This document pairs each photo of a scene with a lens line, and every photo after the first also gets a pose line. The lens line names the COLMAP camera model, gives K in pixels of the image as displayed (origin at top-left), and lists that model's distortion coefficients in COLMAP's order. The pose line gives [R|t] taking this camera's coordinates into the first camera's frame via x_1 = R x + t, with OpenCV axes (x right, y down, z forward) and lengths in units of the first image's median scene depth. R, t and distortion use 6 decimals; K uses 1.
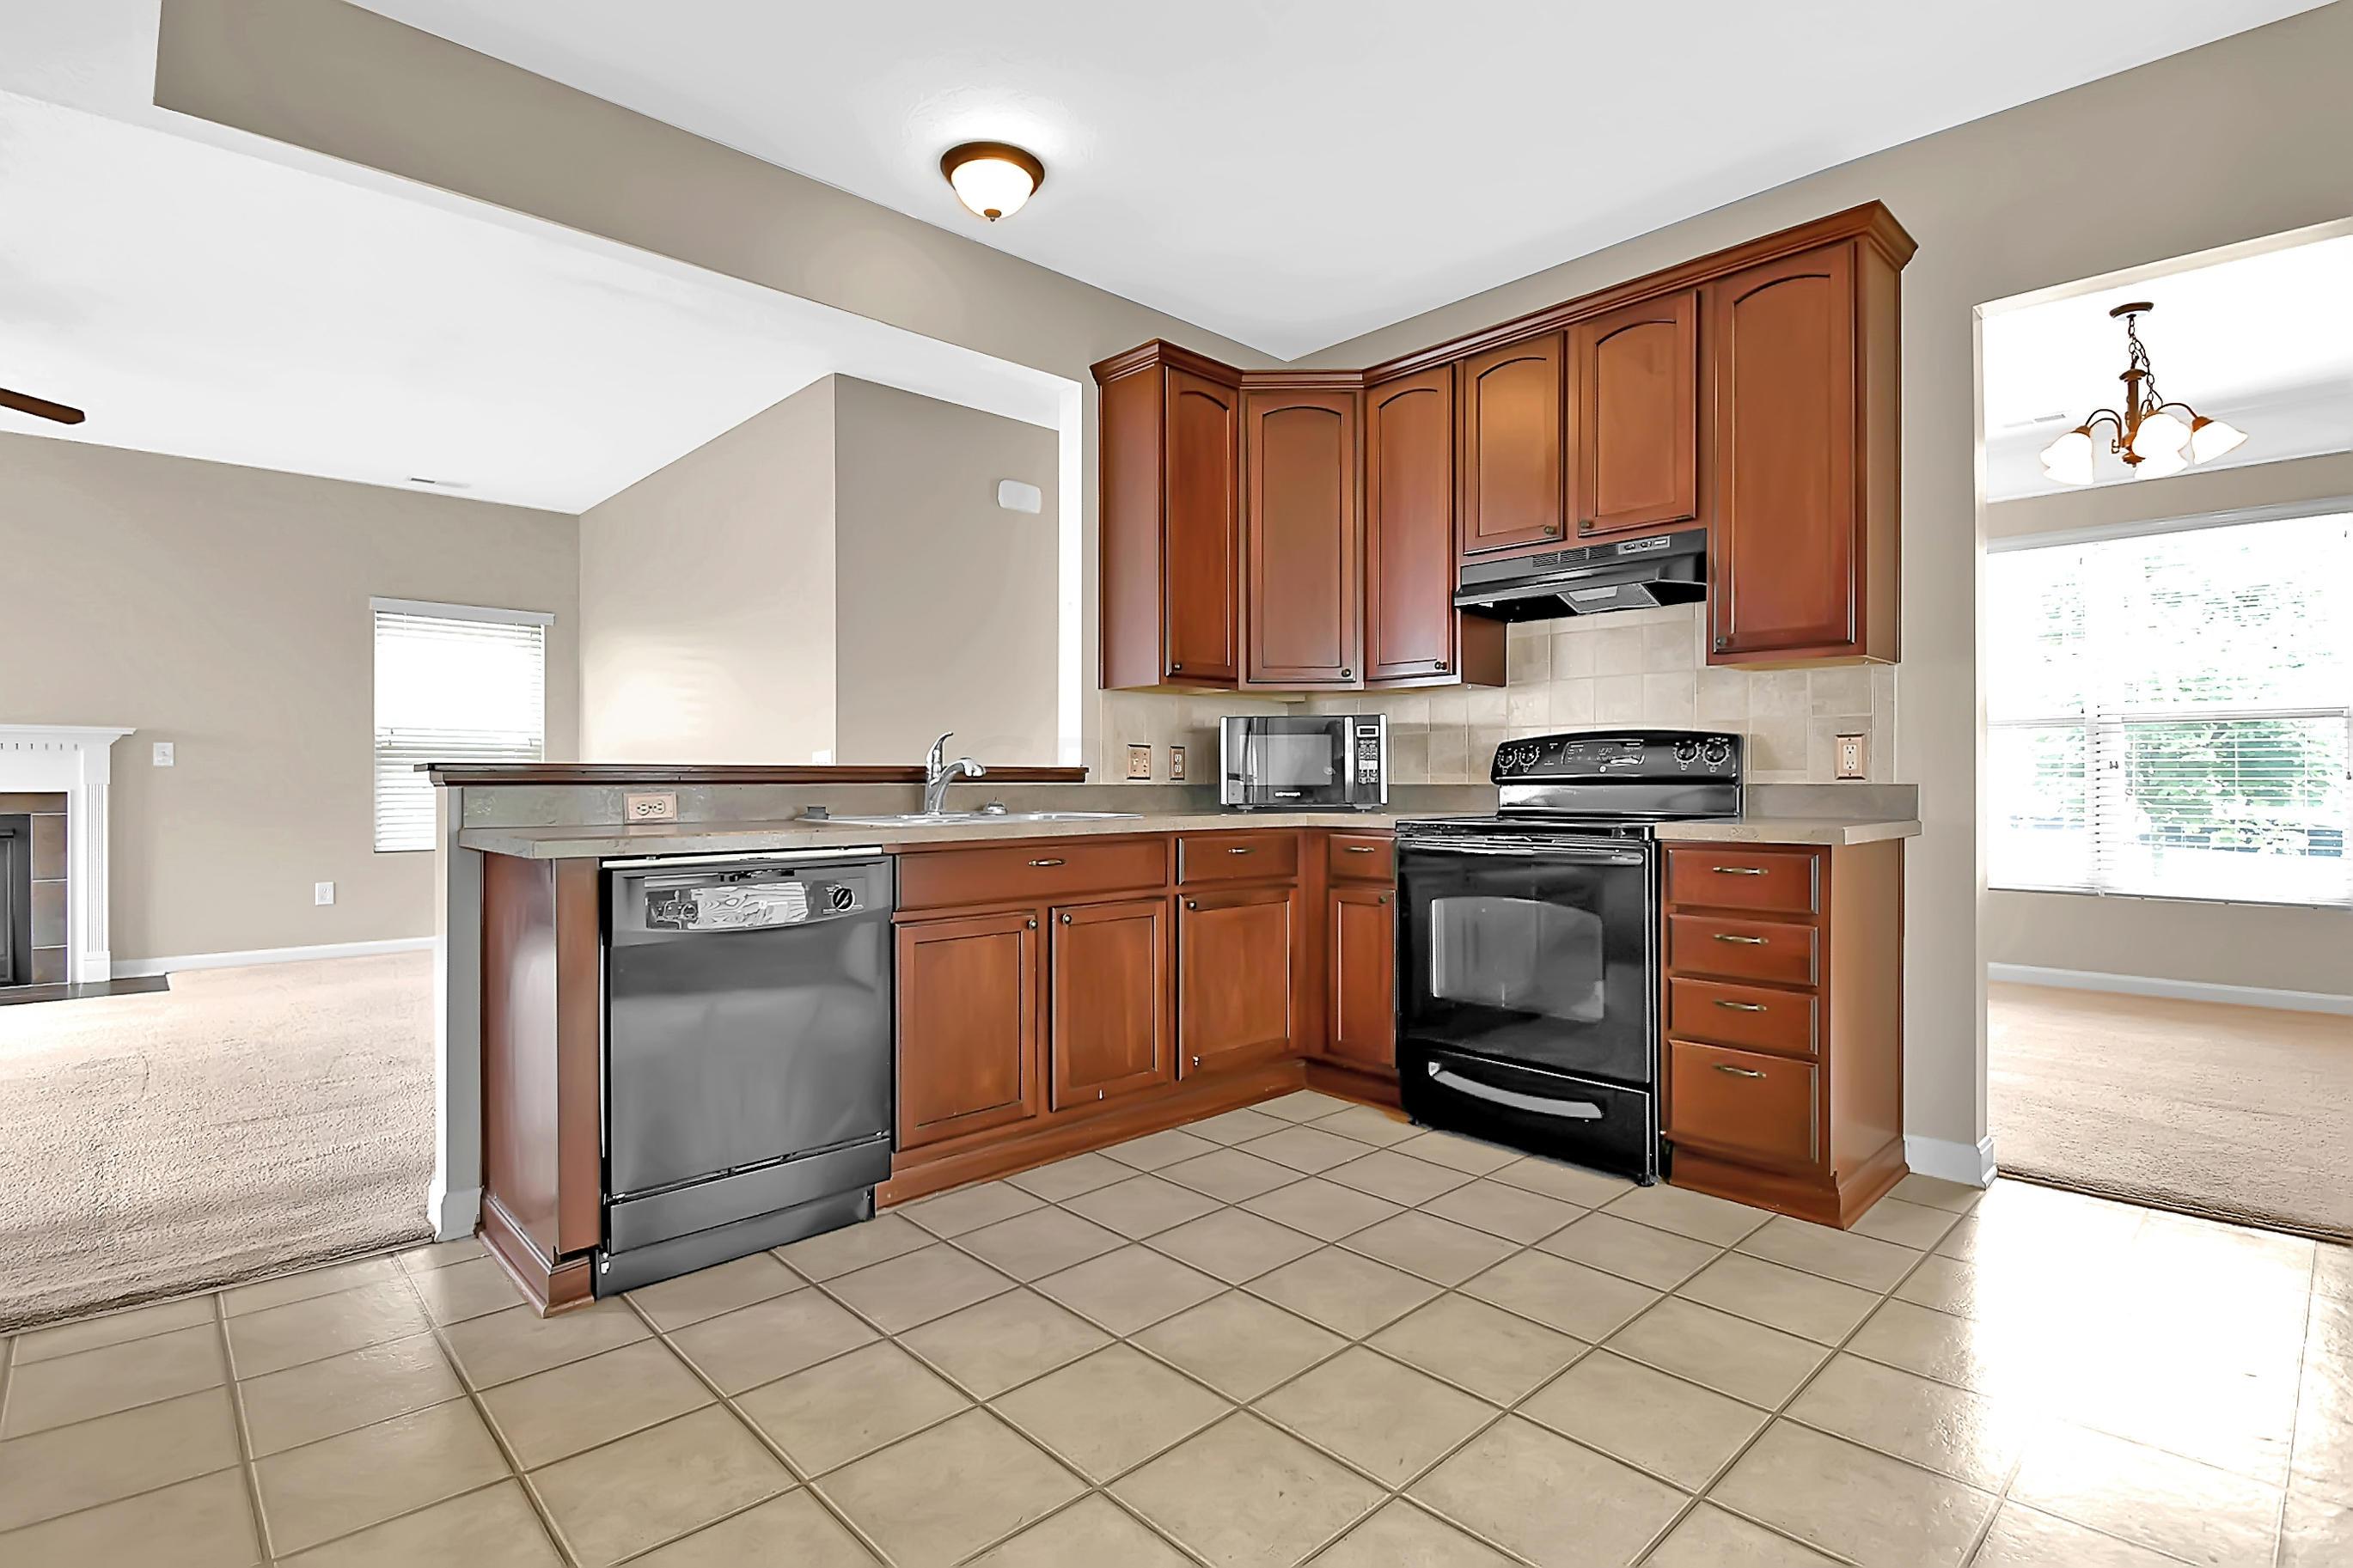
lens RADIAL K [[1116.4, 0, 1176.5], [0, 1116.4, 784.0], [0, 0, 1]] dist [0.000293, 0.000022]
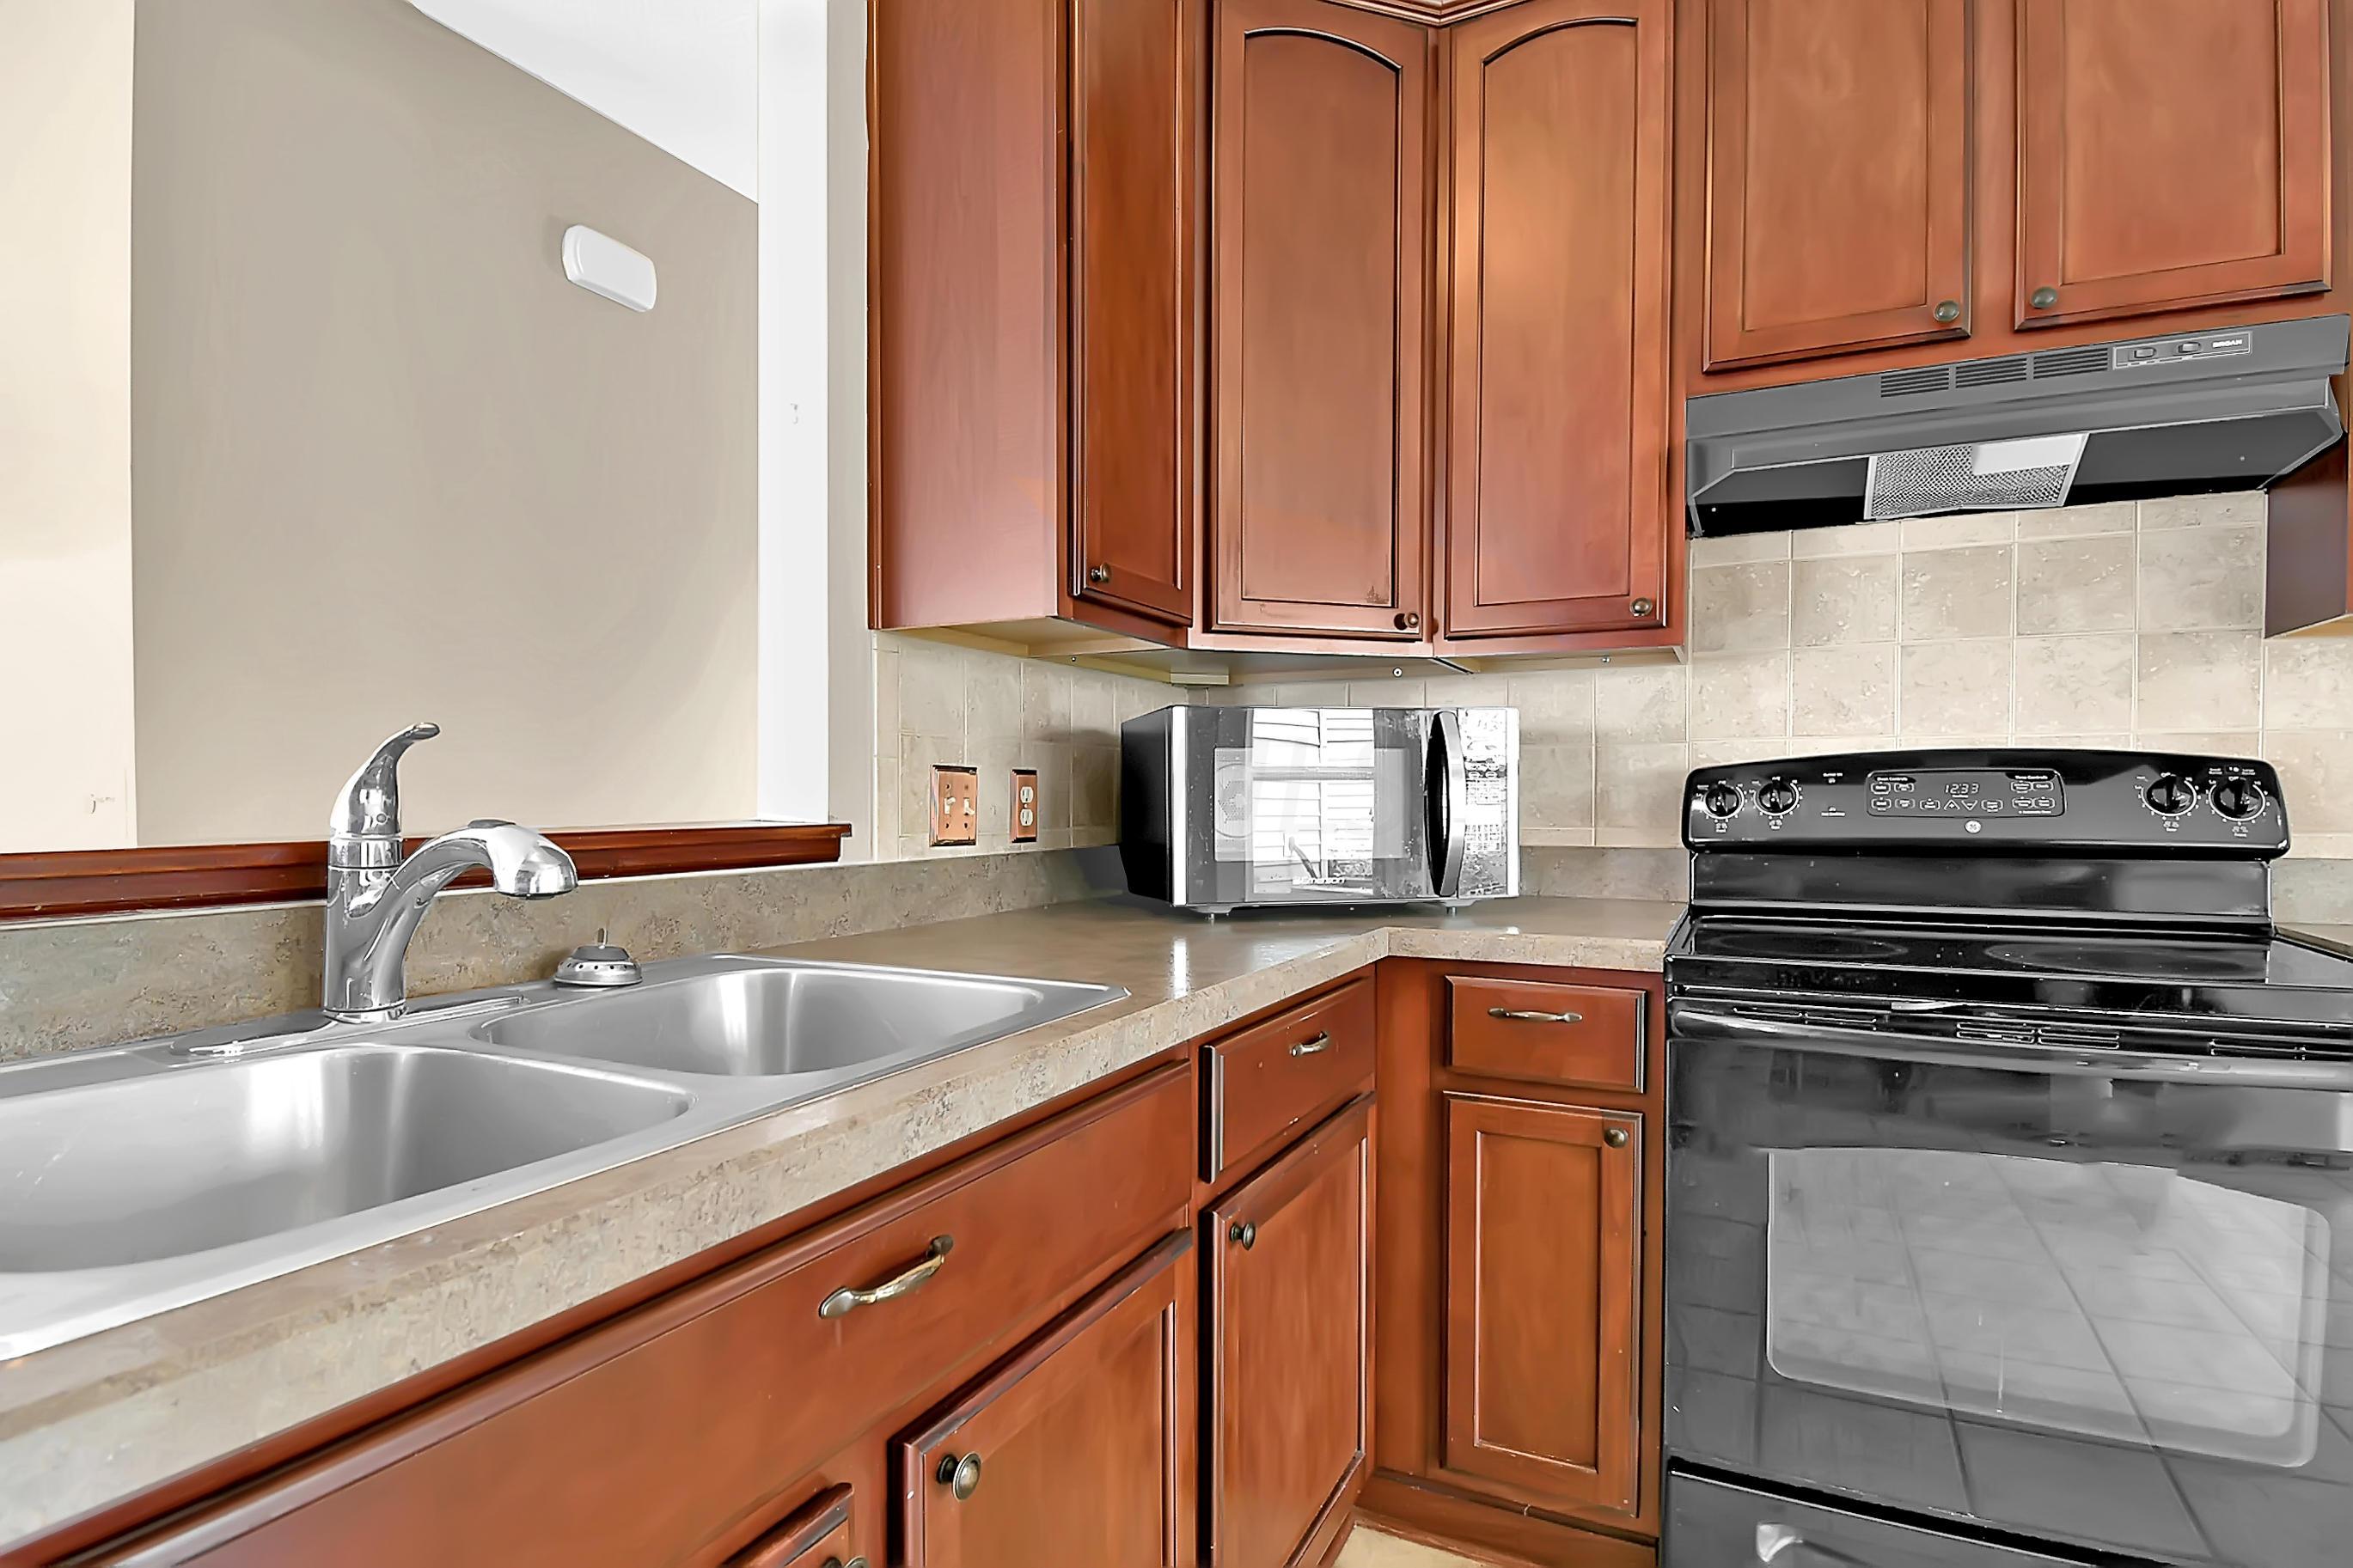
lens RADIAL K [[1128.0, 0, 1188.4], [0, 1128.0, 822.4], [0, 0, 1]] dist [0.000199, -0.000326]
pose [[0.934140, -0.009209, 0.356787, -0.117851], [0.000327, 0.999689, 0.024947, -0.026973], [-0.356905, -0.023187, 0.933853, 0.625875]]
